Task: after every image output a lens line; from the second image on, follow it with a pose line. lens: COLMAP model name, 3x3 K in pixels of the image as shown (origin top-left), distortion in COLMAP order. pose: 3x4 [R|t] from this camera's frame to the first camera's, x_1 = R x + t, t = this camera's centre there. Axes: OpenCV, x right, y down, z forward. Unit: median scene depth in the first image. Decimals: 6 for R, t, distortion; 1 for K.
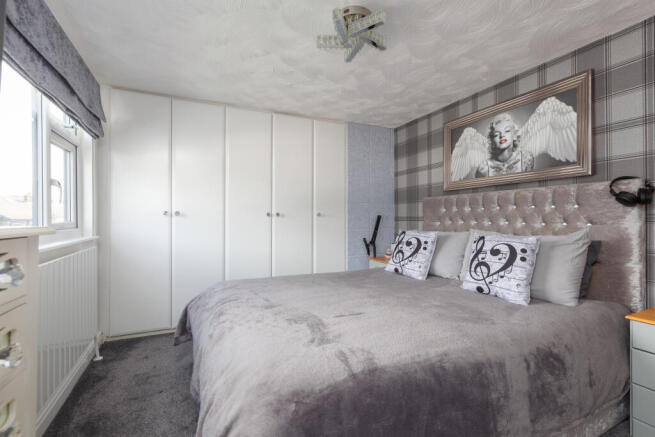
lens RADIAL K [[296.8, 0, 327.3], [0, 296.8, 219.2], [0, 0, 1]] dist [0.004193, -0.000034]
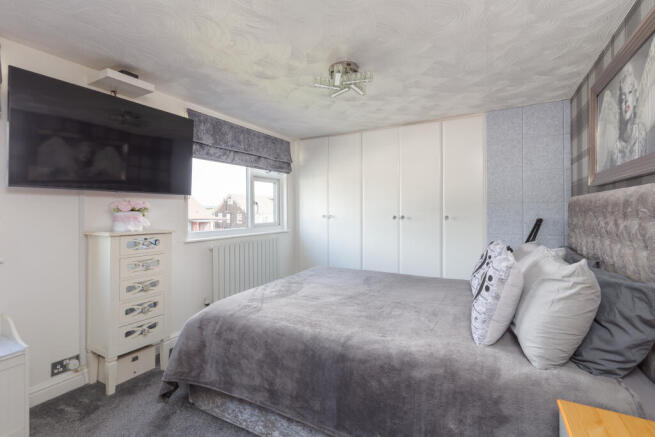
lens RADIAL K [[296.8, 0, 311.8], [0, 296.8, 211.1], [0, 0, 1]] dist [0.004193, -0.000034]
pose [[0.585068, -0.002115, -0.810981, 0.609912], [-0.000606, 0.999995, -0.003045, -0.040984], [0.810984, 0.002273, 0.585064, 0.093888]]
